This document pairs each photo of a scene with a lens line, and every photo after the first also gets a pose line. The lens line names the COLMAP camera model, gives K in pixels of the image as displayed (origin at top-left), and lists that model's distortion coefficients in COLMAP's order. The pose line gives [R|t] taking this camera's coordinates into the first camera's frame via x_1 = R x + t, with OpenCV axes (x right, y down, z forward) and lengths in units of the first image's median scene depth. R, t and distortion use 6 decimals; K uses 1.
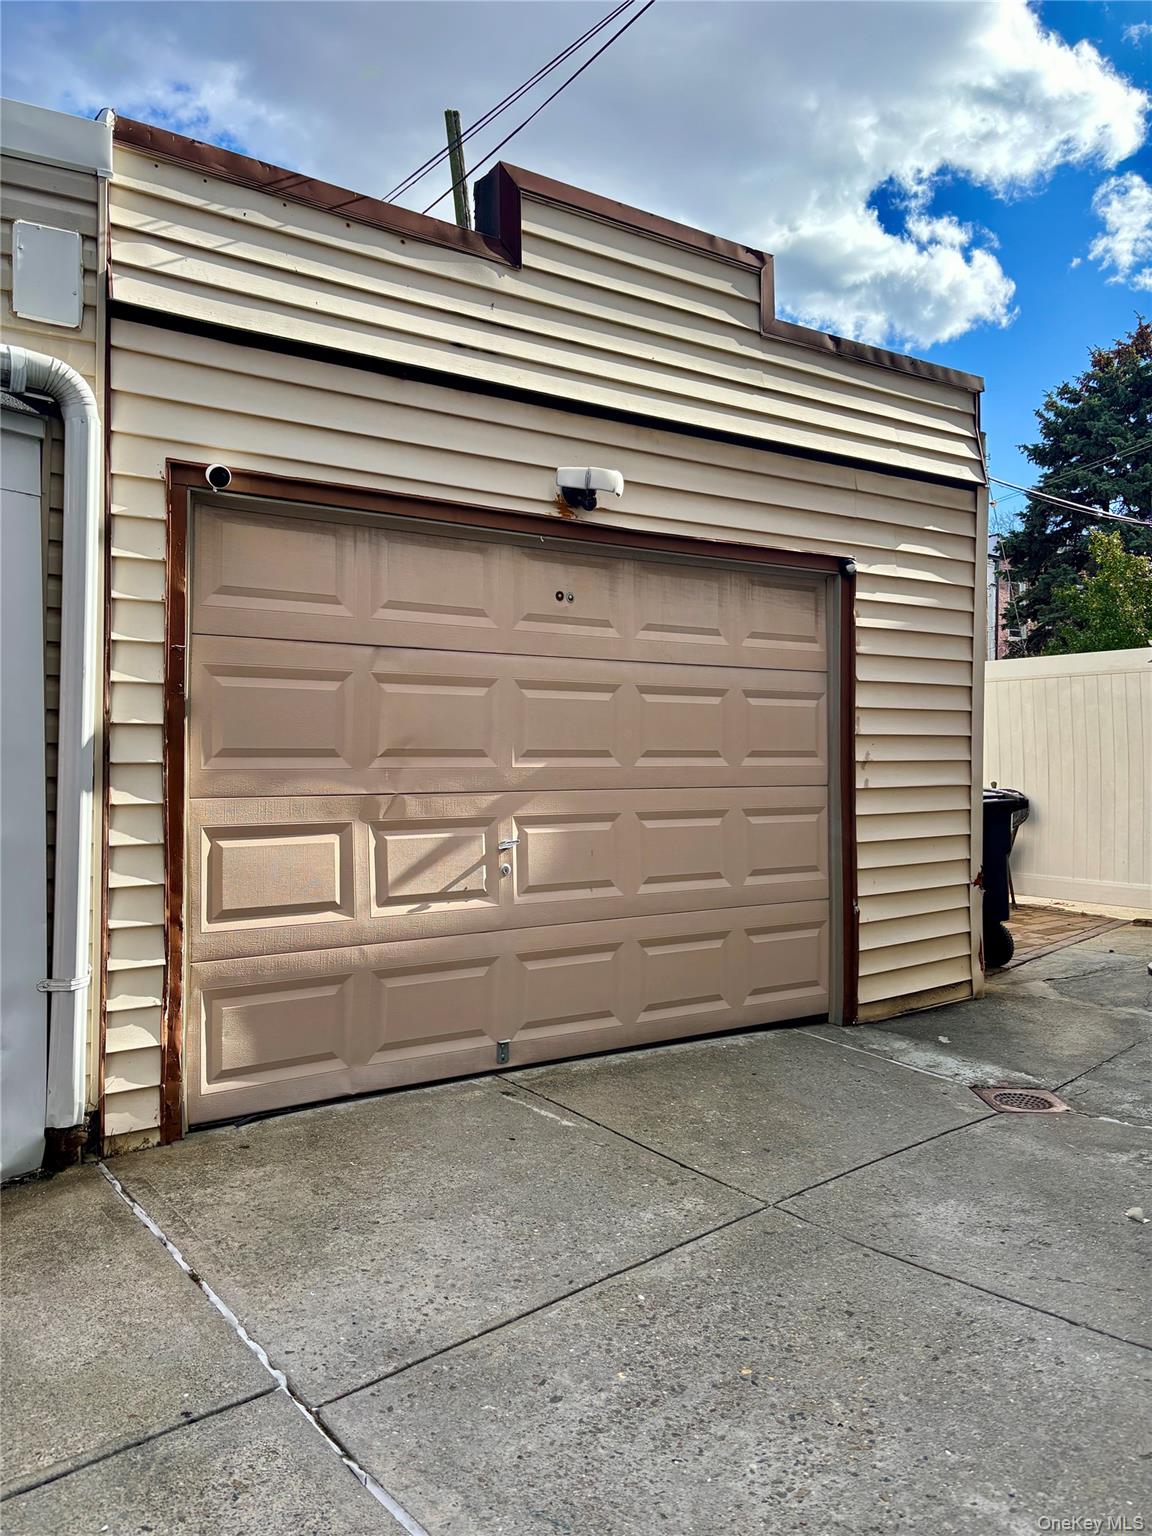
lens RADIAL K [[1147.4, 0, 580.6], [0, 1147.4, 765.2], [0, 0, 1]] dist [0.030902, -0.018124]
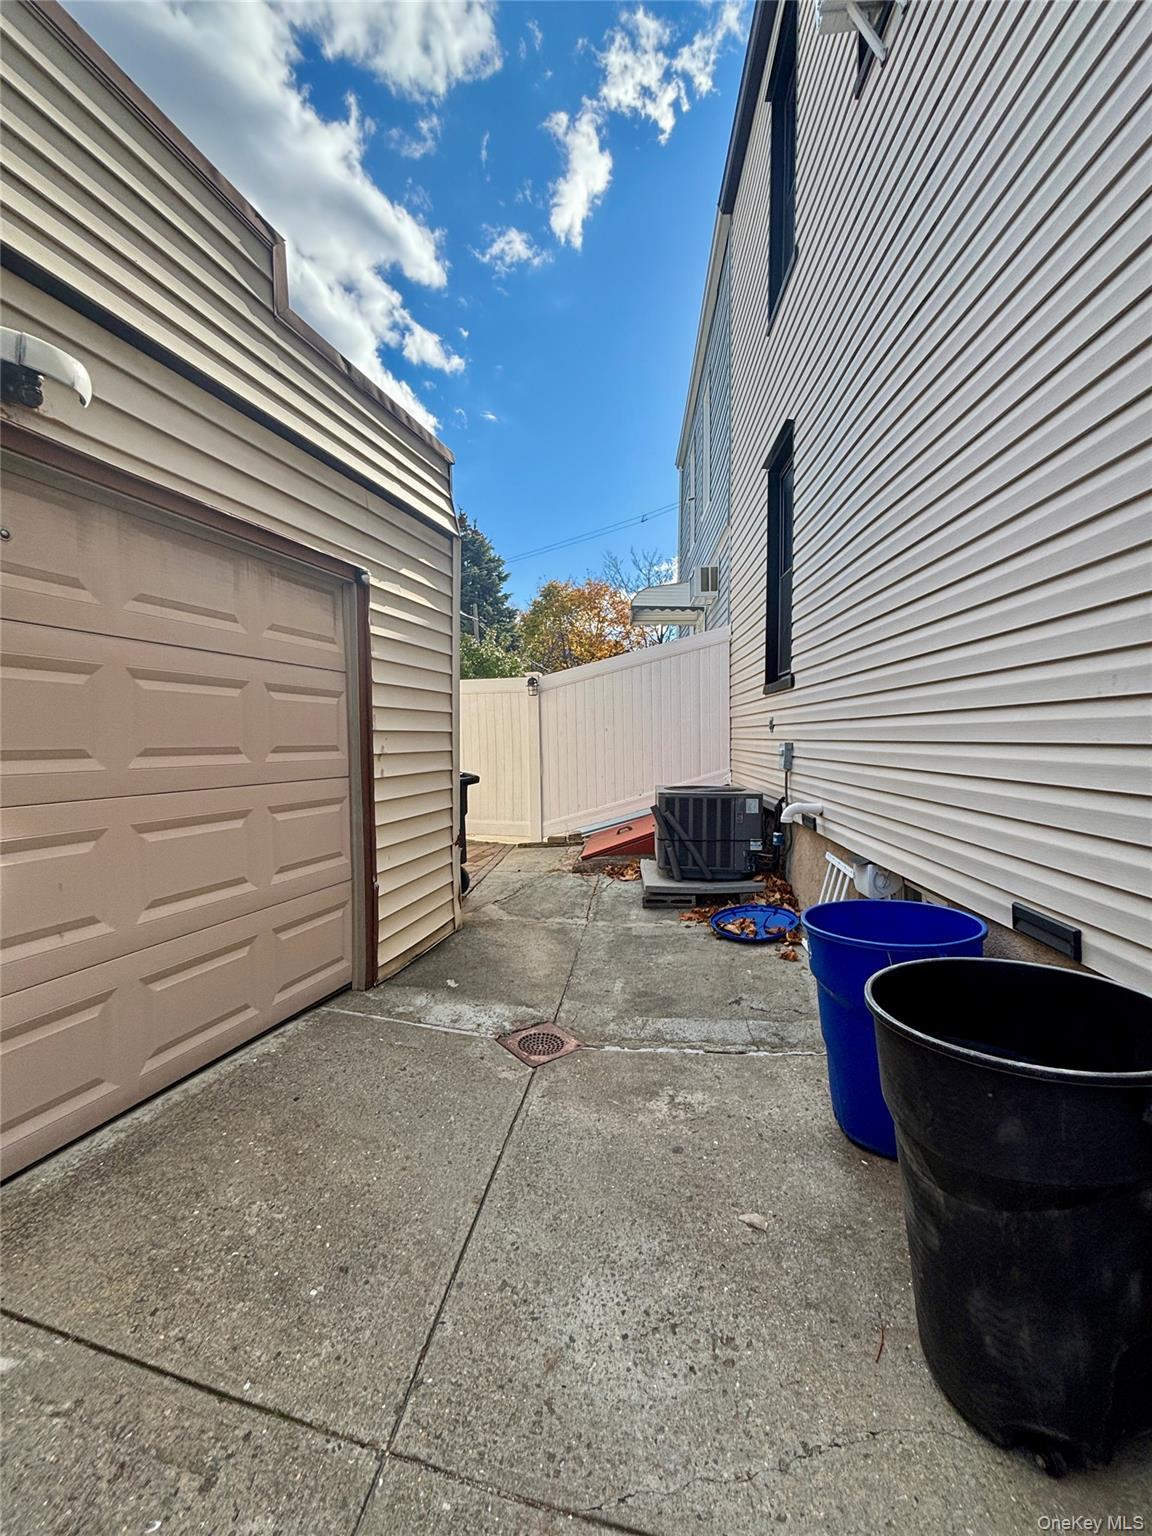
lens RADIAL K [[617.9, 0, 571.1], [0, 617.9, 760.1], [0, 0, 1]] dist [0.003514, 0.000518]
pose [[0.795140, -0.026938, 0.605827, 0.035941], [0.011550, 0.999504, 0.029284, -0.016774], [-0.606316, -0.016287, 0.795057, 0.521973]]
